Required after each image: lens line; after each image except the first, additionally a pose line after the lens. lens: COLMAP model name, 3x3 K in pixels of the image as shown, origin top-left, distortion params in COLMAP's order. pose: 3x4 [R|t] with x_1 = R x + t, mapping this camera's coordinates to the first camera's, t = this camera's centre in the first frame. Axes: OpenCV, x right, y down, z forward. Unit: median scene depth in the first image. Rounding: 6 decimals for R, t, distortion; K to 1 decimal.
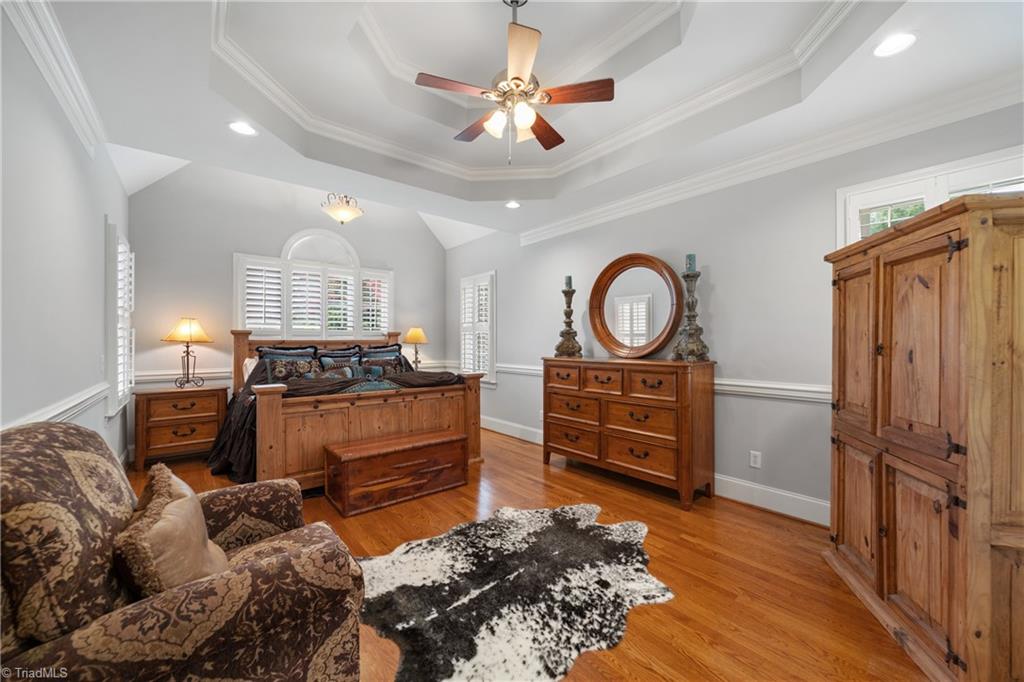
lens RADIAL K [[390.8, 0, 510.6], [0, 390.8, 340.3], [0, 0, 1]] dist [-0.001908, 0.000399]
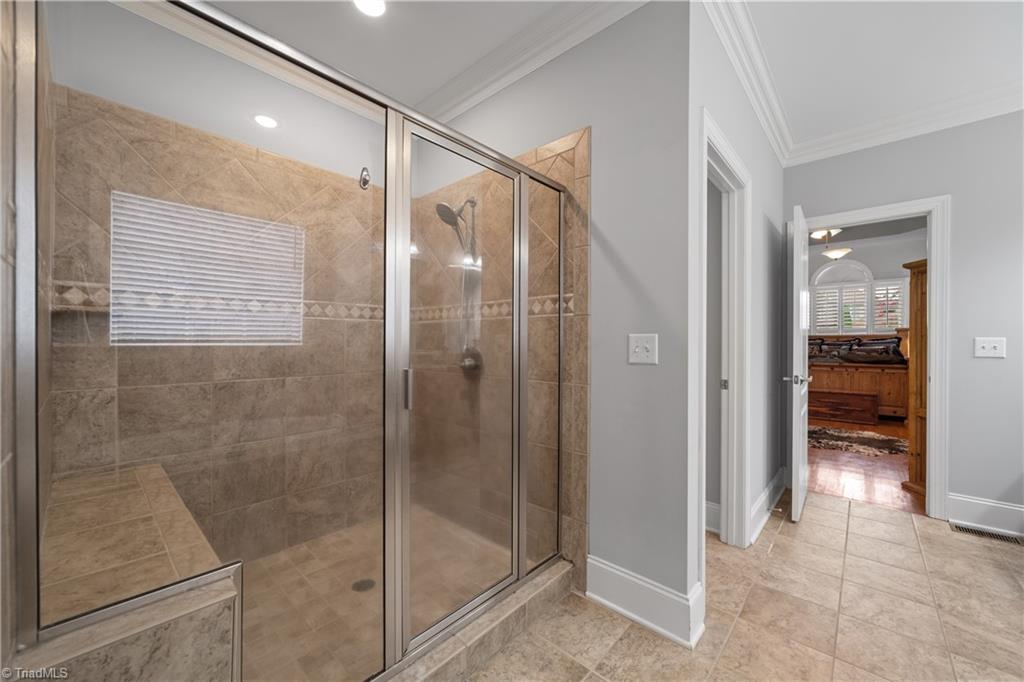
lens RADIAL K [[390.8, 0, 518.2], [0, 390.8, 340.7], [0, 0, 1]] dist [-0.001908, 0.000399]
pose [[0.164927, -0.001196, -0.986305, 0.997641], [-0.001192, 0.999998, -0.001412, 0.031239], [0.986305, 0.001409, 0.164925, -0.555505]]
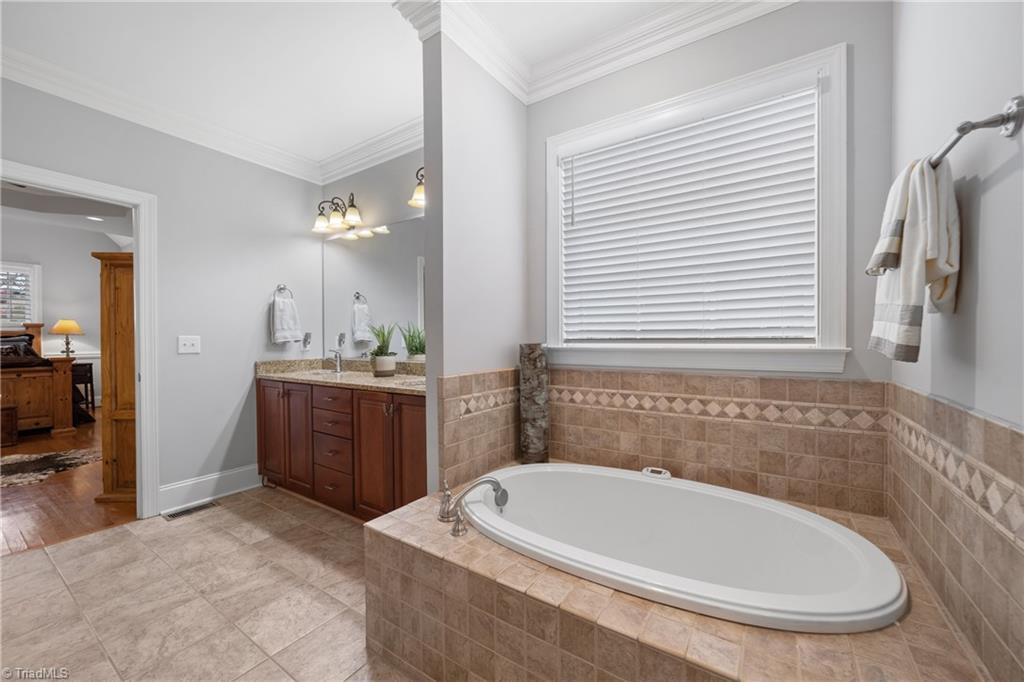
lens RADIAL K [[390.8, 0, 522.6], [0, 390.8, 344.2], [0, 0, 1]] dist [-0.001908, 0.000399]
pose [[0.946920, -0.006568, 0.321402, 0.849455], [0.001671, 0.999878, 0.015509, 0.029132], [-0.321465, -0.014149, 0.946816, -0.569405]]
